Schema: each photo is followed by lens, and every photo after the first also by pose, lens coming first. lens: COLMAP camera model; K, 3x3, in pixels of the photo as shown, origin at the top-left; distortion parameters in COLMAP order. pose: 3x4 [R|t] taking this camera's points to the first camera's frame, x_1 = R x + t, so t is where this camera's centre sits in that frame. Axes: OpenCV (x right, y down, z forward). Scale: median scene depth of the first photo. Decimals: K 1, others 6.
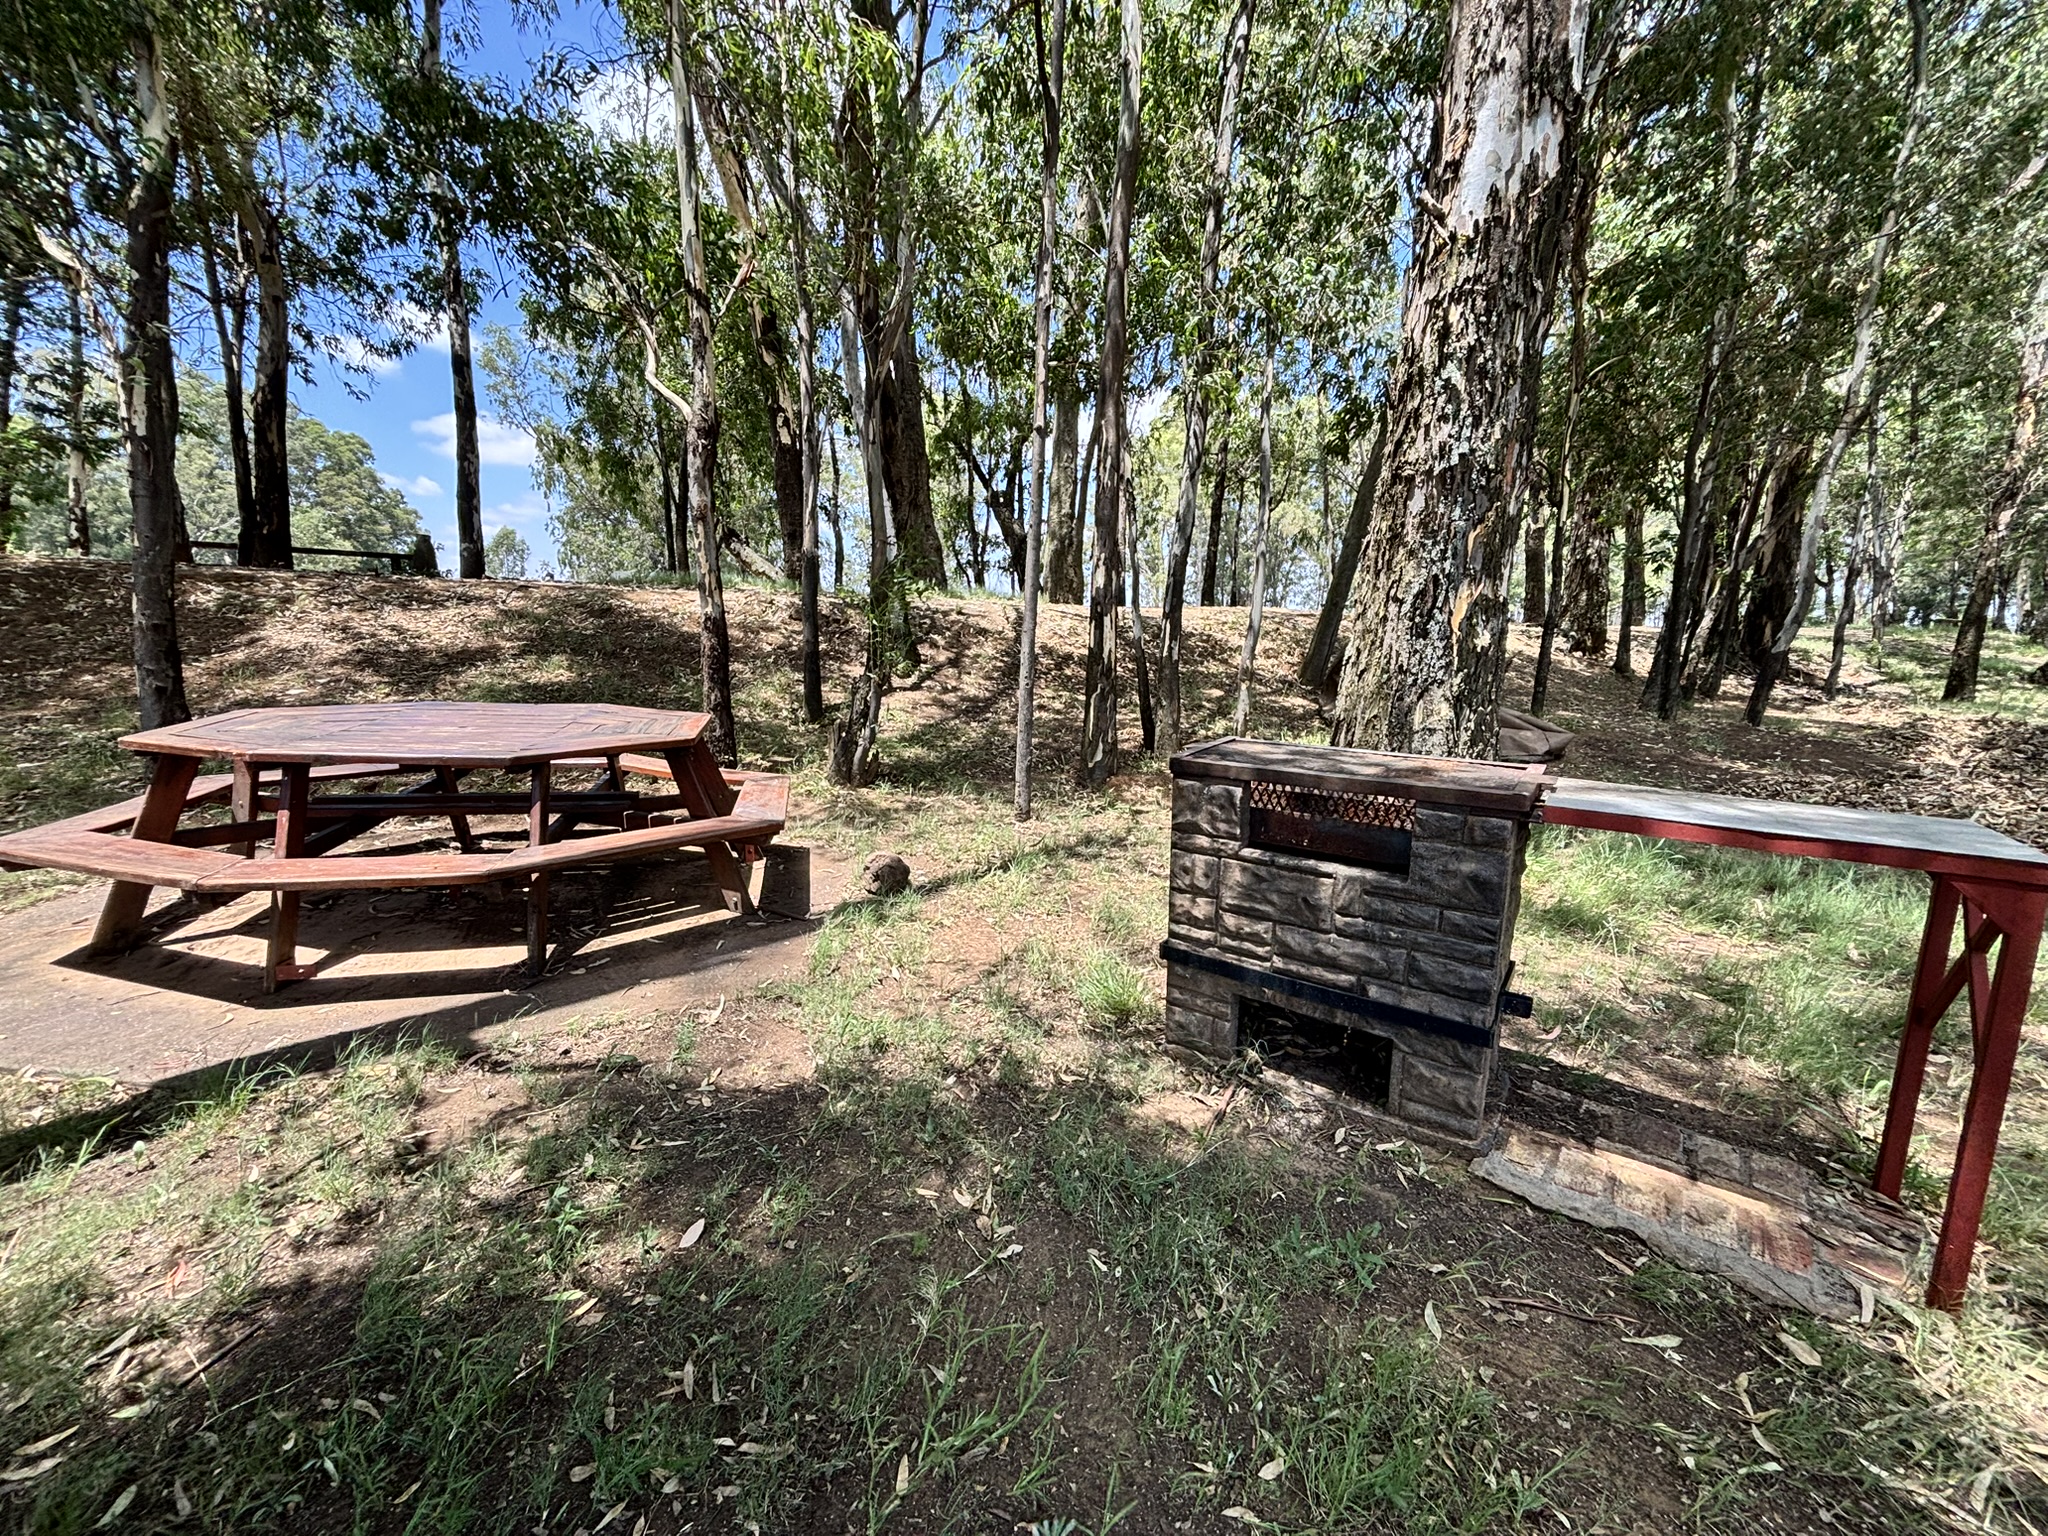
lens RADIAL K [[818.2, 0, 1028.0], [0, 818.2, 772.2], [0, 0, 1]] dist [-0.001116, -0.000003]
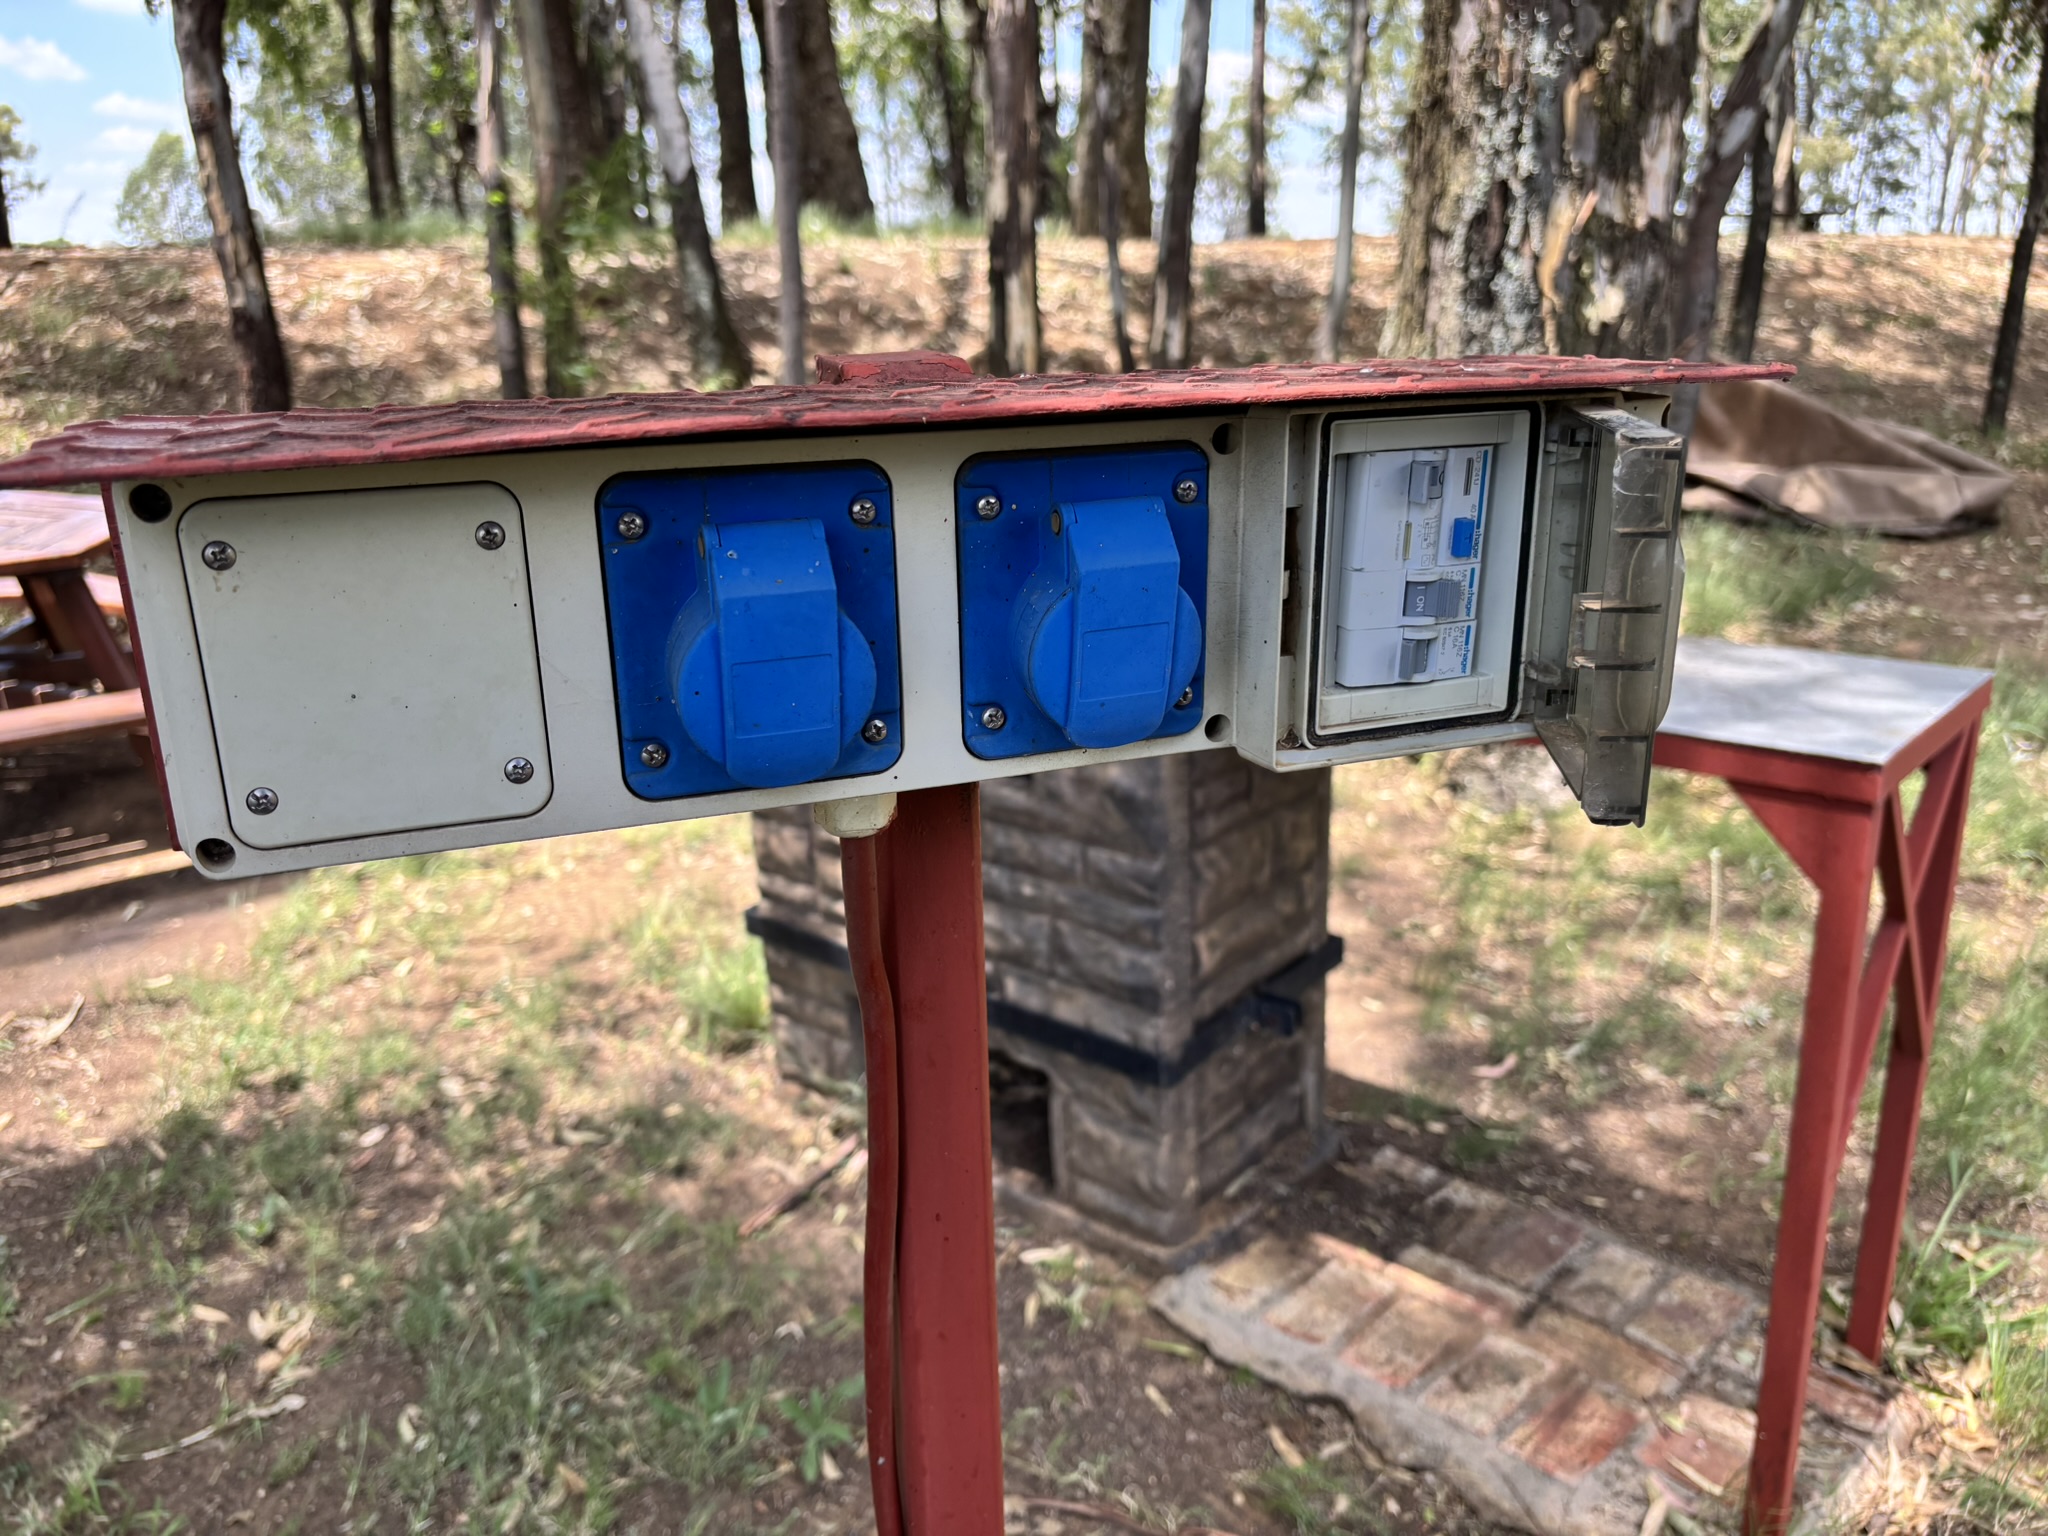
lens RADIAL K [[1561.0, 0, 1023.0], [0, 1561.0, 768.0], [0, 0, 1]] dist [0.006311, 0.003755]
pose [[0.995173, -0.014245, -0.097093, 0.293463], [0.026270, 0.991970, 0.123718, -0.009316], [0.094551, -0.125671, 0.987556, -0.021545]]
